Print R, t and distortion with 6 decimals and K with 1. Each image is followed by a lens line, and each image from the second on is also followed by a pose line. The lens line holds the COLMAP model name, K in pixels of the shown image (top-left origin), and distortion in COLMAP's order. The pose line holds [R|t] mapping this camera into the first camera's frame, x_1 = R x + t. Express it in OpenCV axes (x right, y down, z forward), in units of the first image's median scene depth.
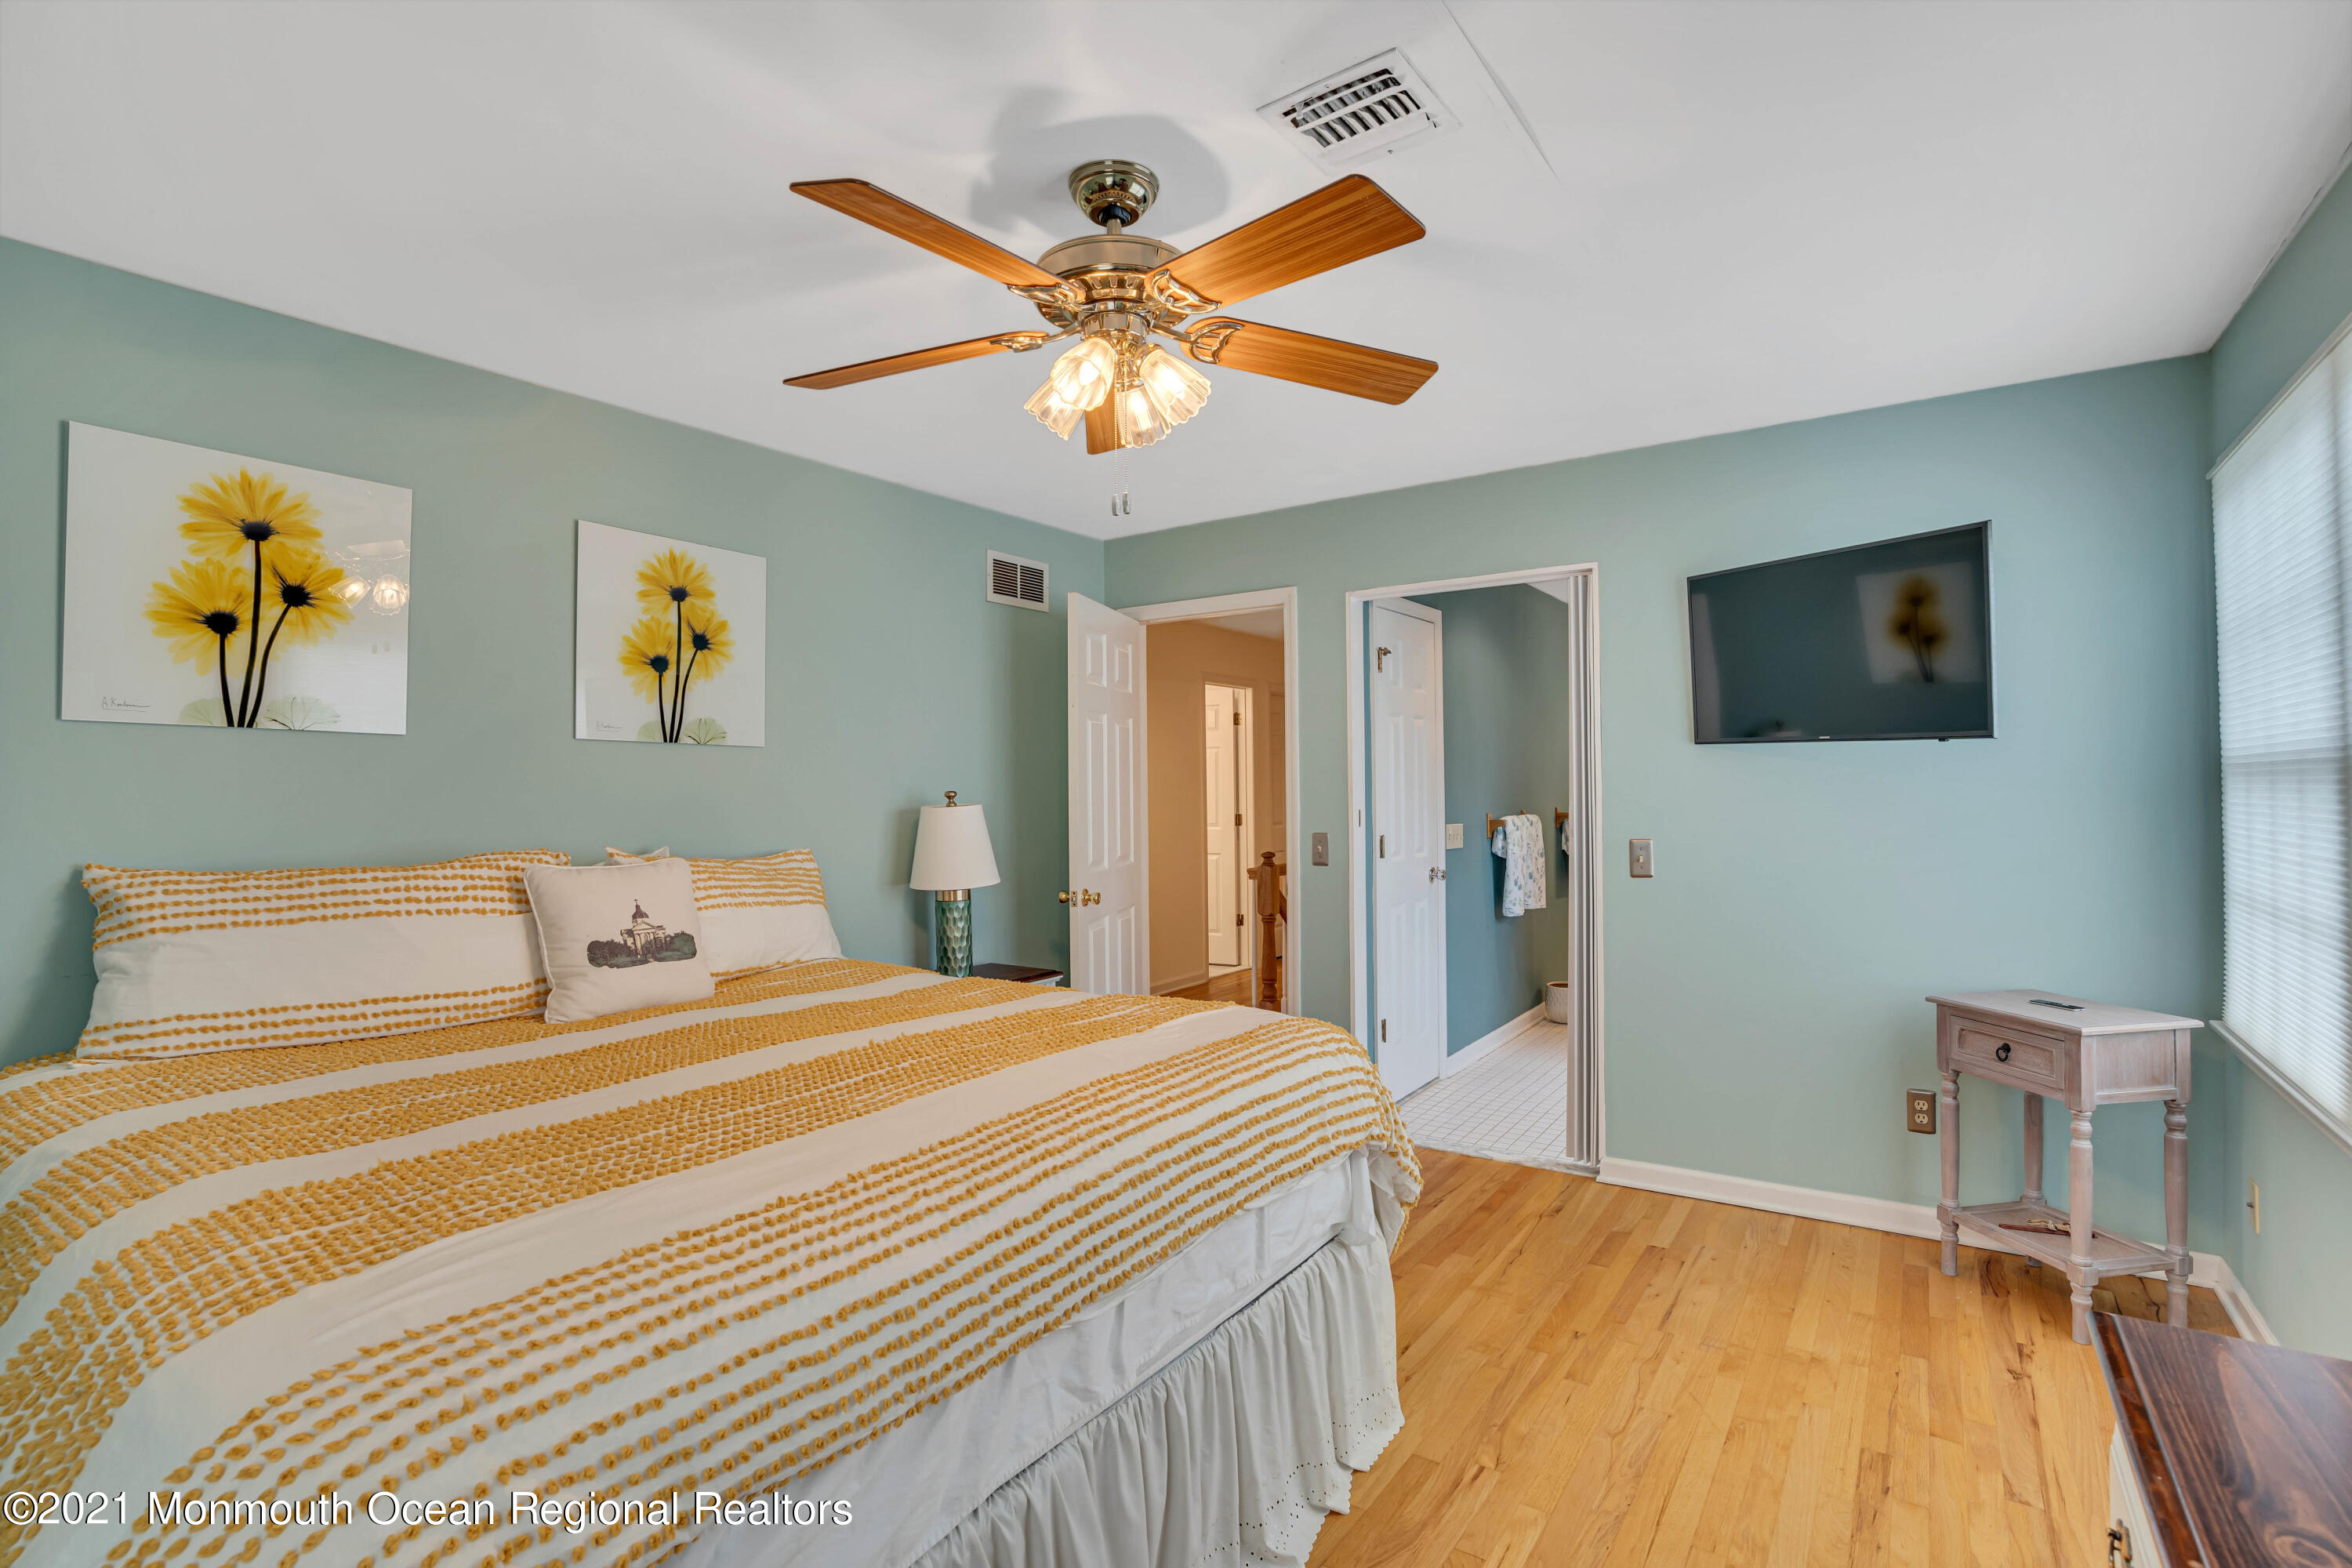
lens RADIAL K [[1091.6, 0, 1190.2], [0, 1091.6, 787.0], [0, 0, 1]] dist [-0.073355, 0.030713]
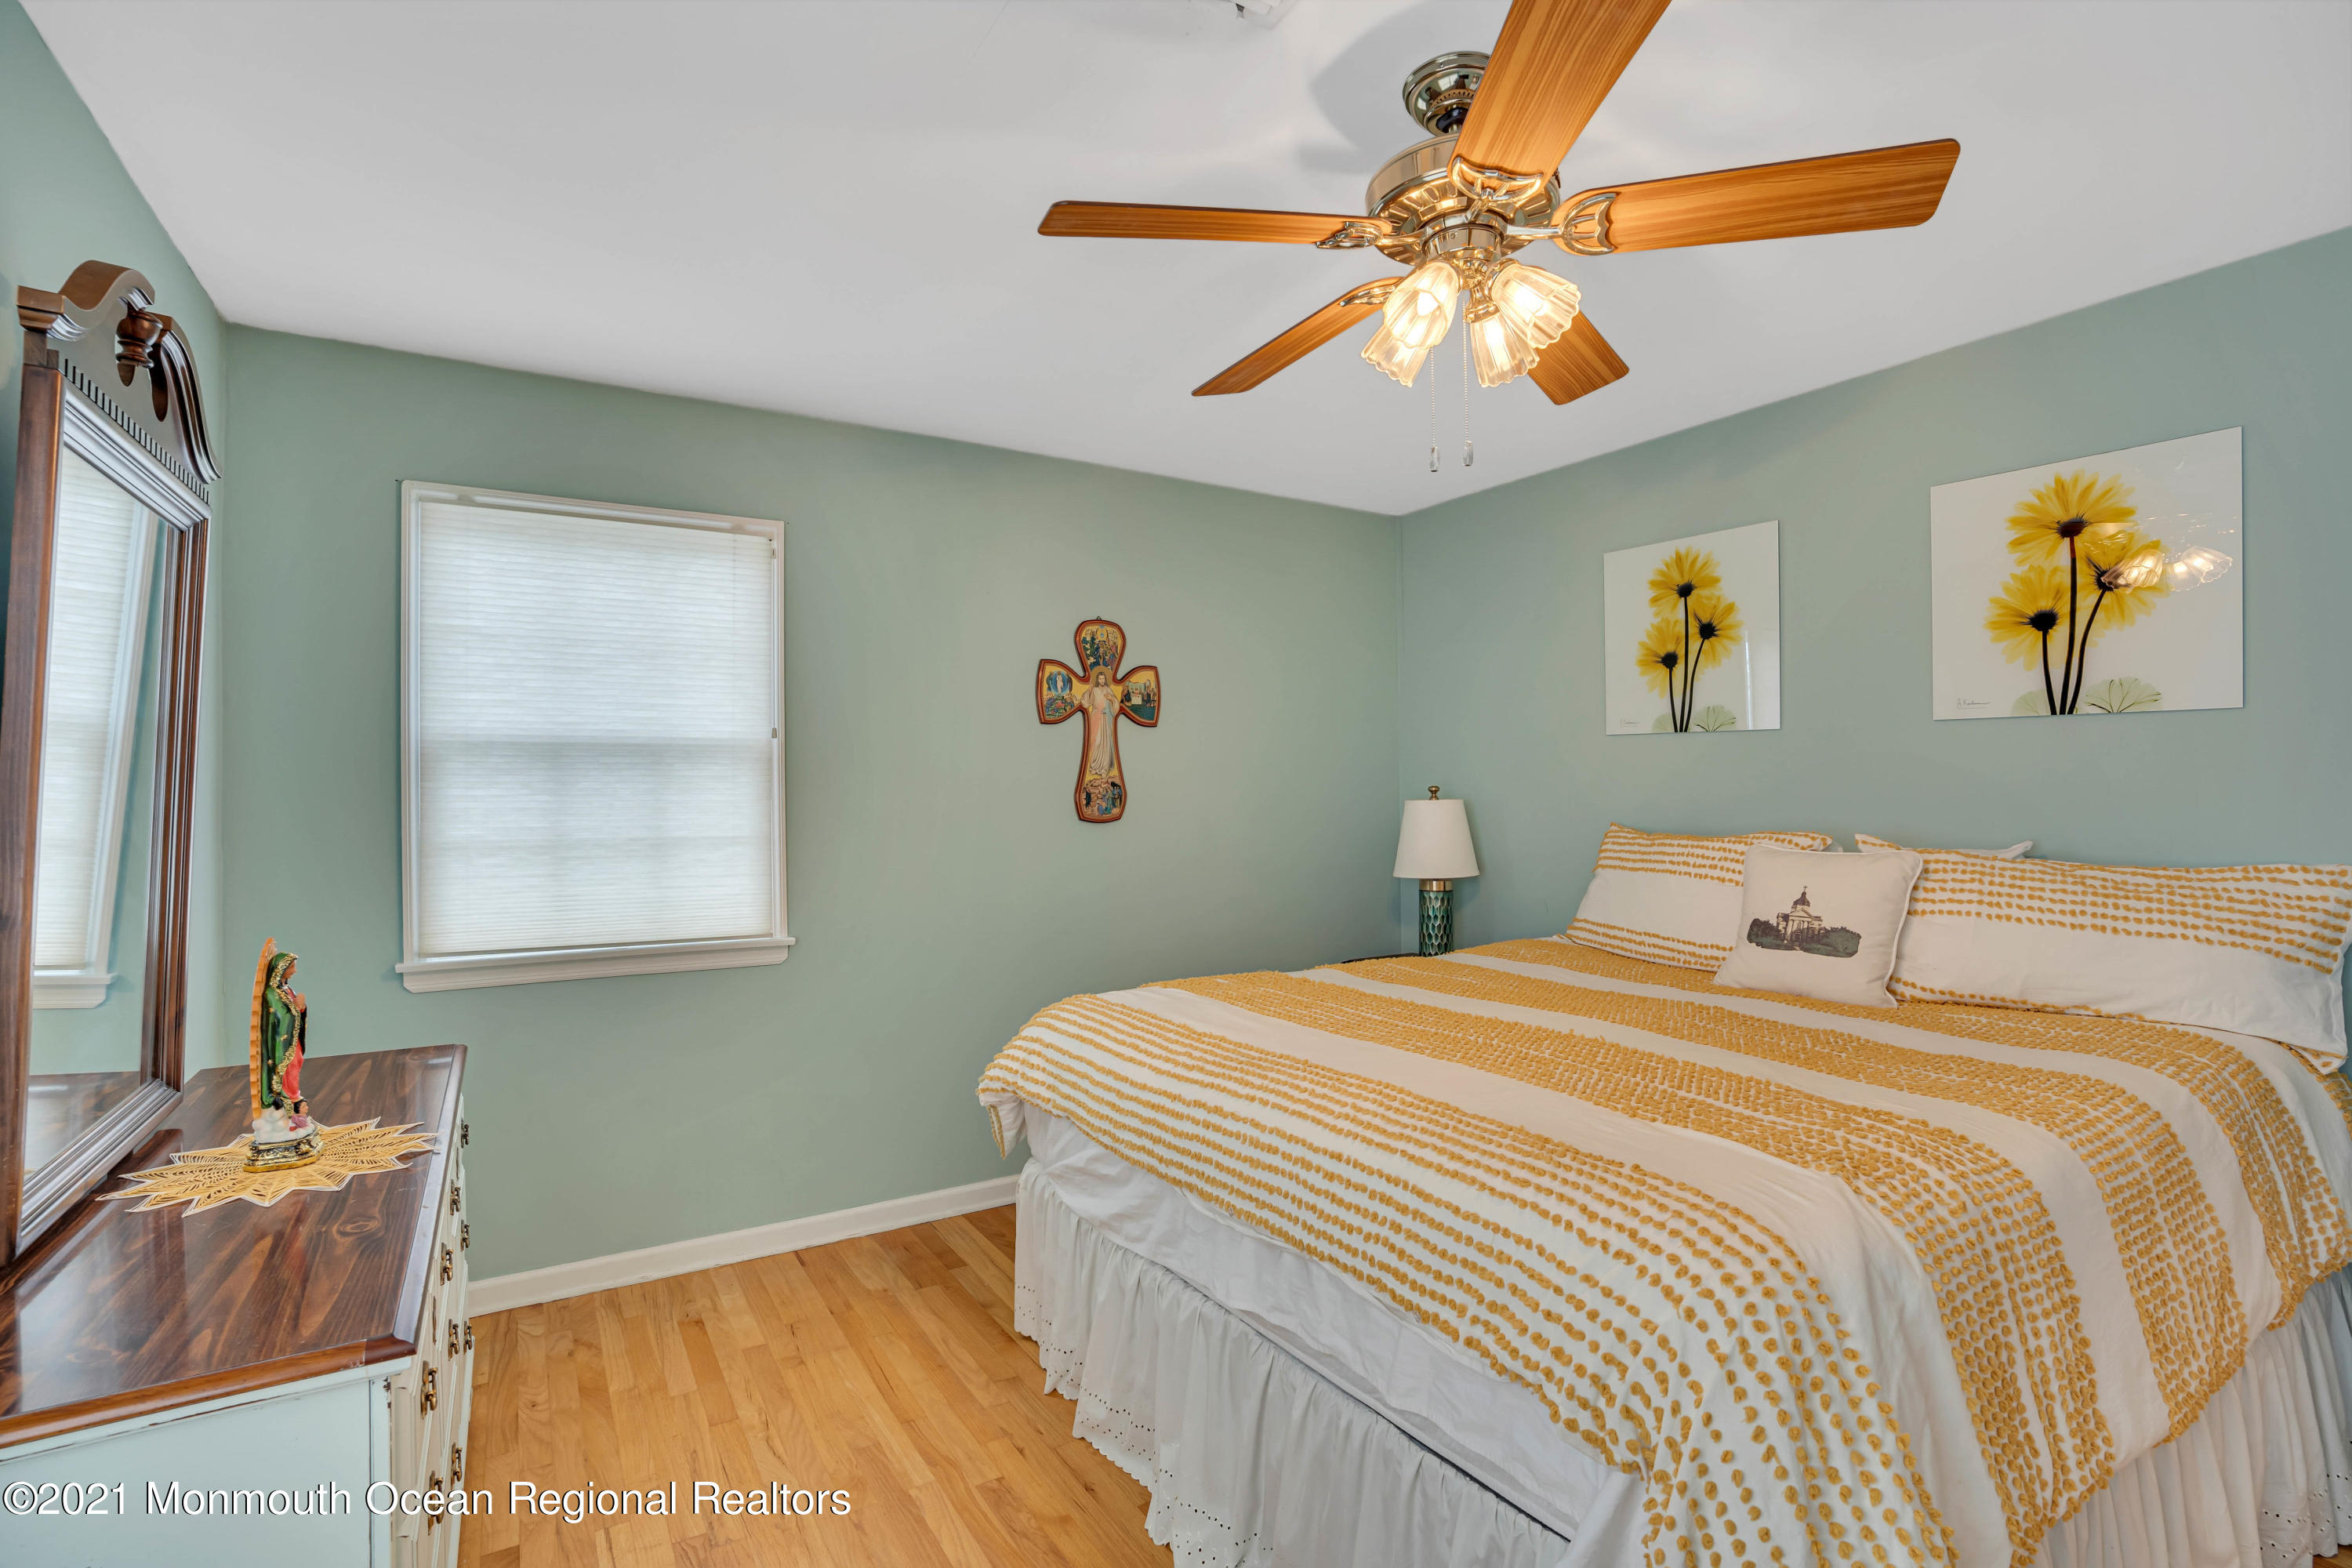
lens RADIAL K [[1132.1, 0, 1176.0], [0, 1132.1, 784.0], [0, 0, 1]] dist [-0.134776, 0.035822]
pose [[-0.421162, 0.005044, -0.906971, 0.659076], [0.013563, 0.999908, -0.000738, 0.003471], [0.906884, -0.012612, -0.421191, 0.930869]]
